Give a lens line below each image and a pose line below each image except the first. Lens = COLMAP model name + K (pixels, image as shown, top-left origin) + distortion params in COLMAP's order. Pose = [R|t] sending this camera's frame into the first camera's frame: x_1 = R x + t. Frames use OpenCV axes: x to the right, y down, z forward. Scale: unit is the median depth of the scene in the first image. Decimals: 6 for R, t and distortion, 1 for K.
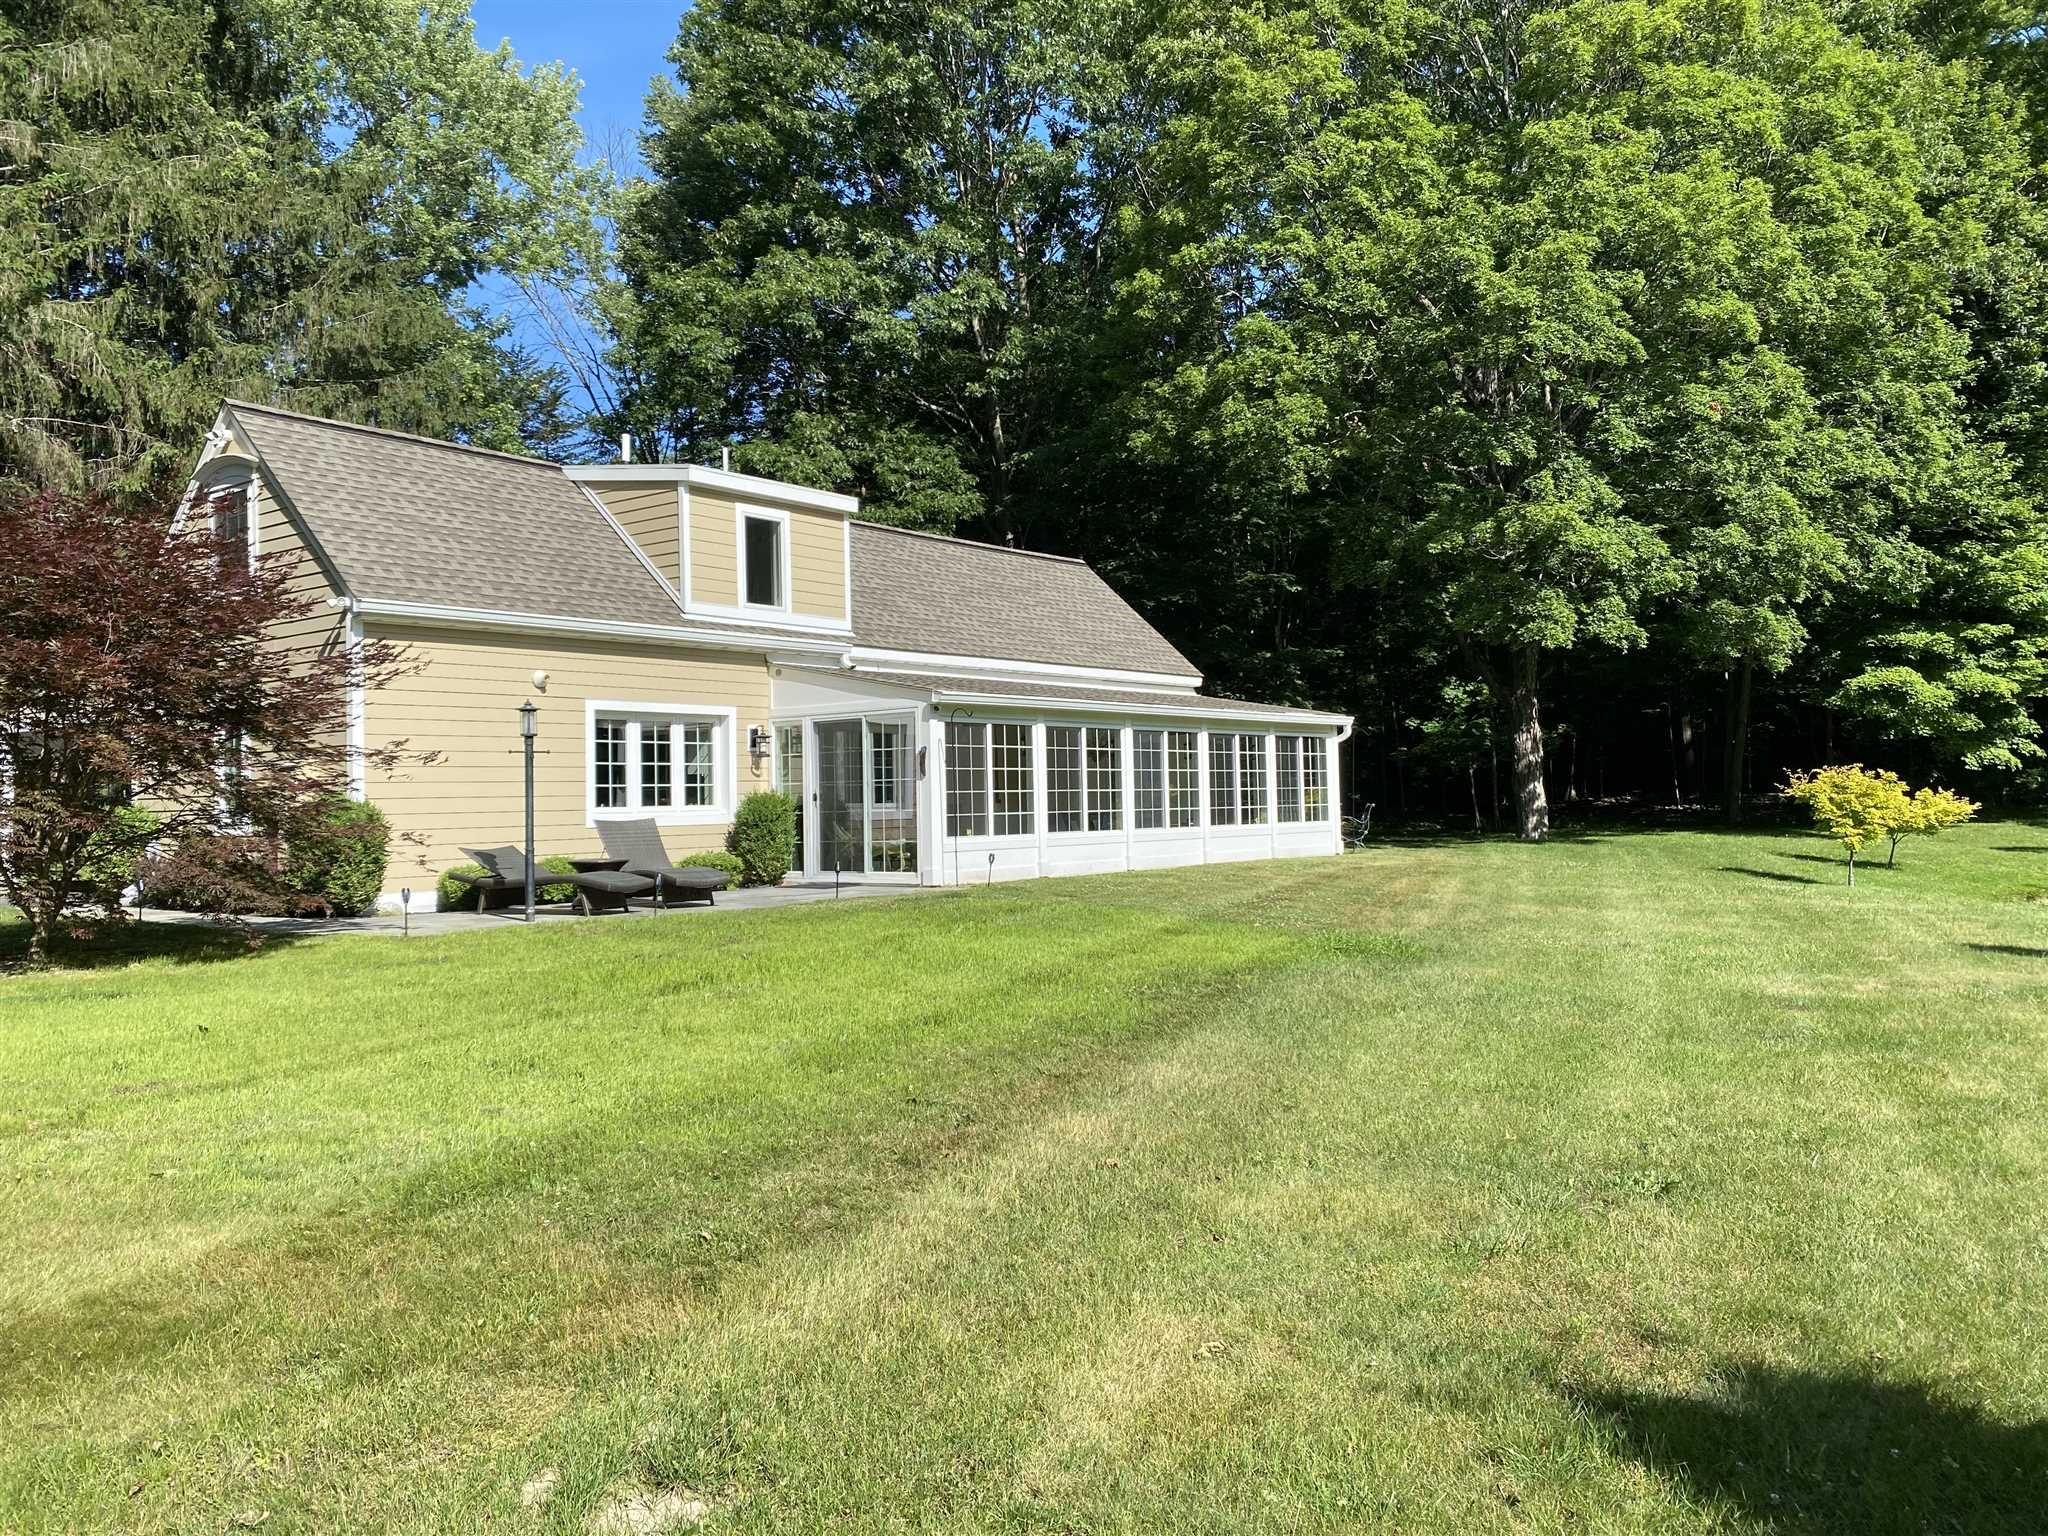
lens RADIAL K [[1509.1, 0, 1004.5], [0, 1509.1, 767.0], [0, 0, 1]] dist [0.028794, -0.041521]
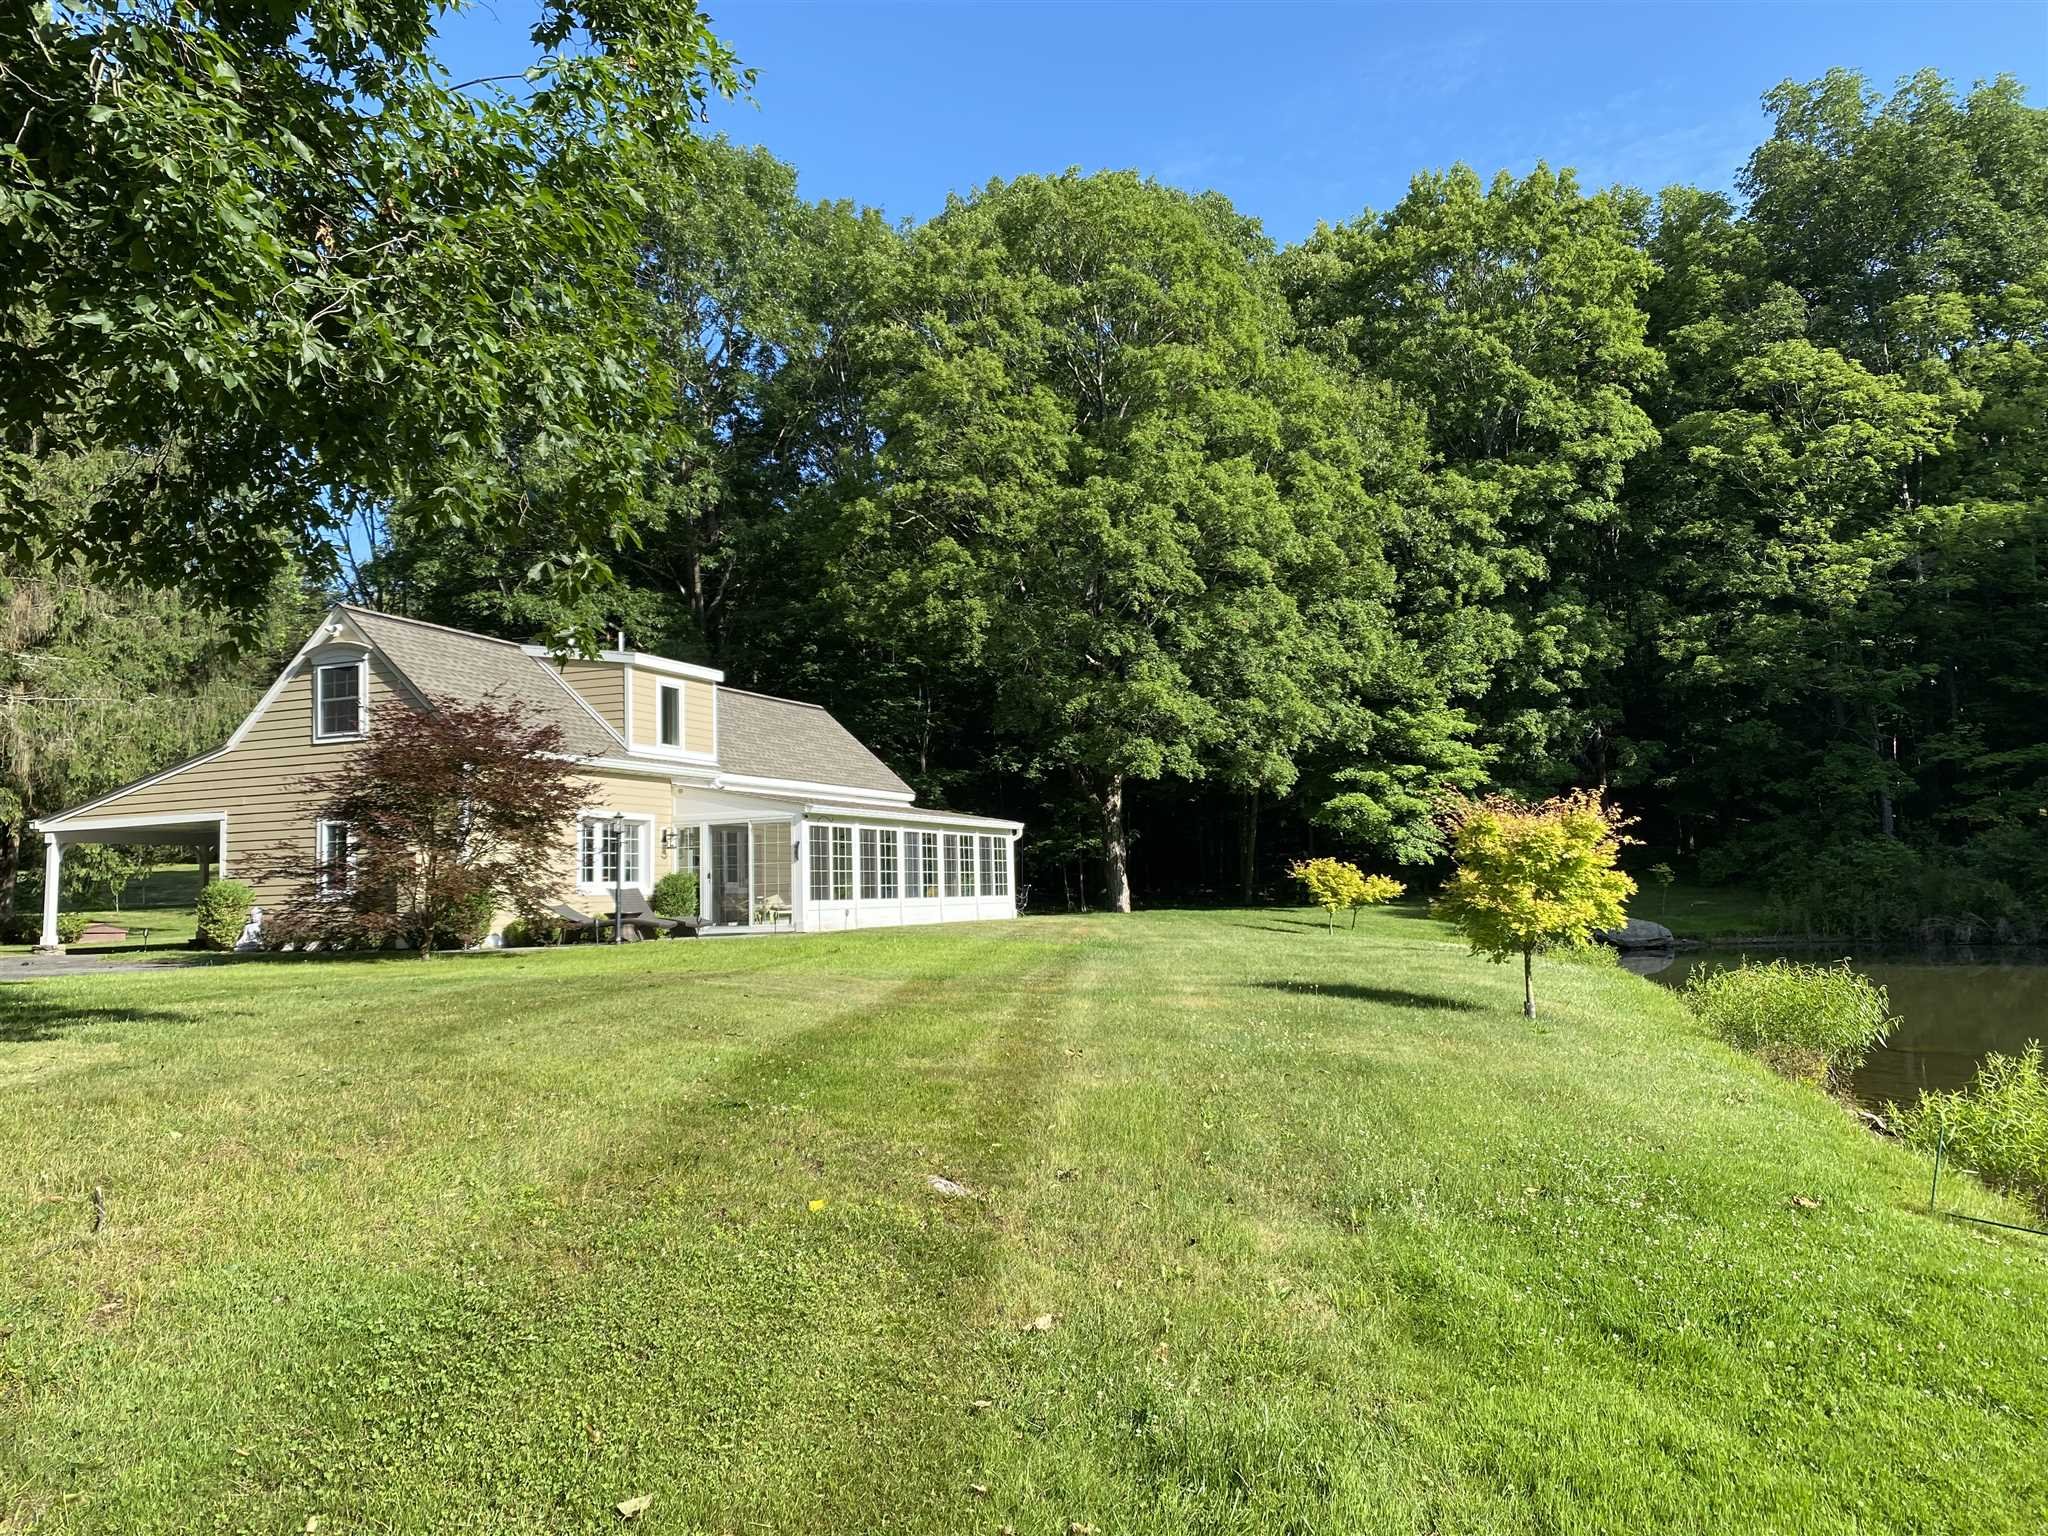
lens RADIAL K [[1509.1, 0, 993.0], [0, 1509.1, 789.9], [0, 0, 1]] dist [0.028794, -0.041521]
pose [[0.956586, 0.011924, 0.291205, -0.204673], [0.004414, 0.998455, -0.055384, 0.013293], [-0.291416, 0.054265, 0.955056, -0.350654]]
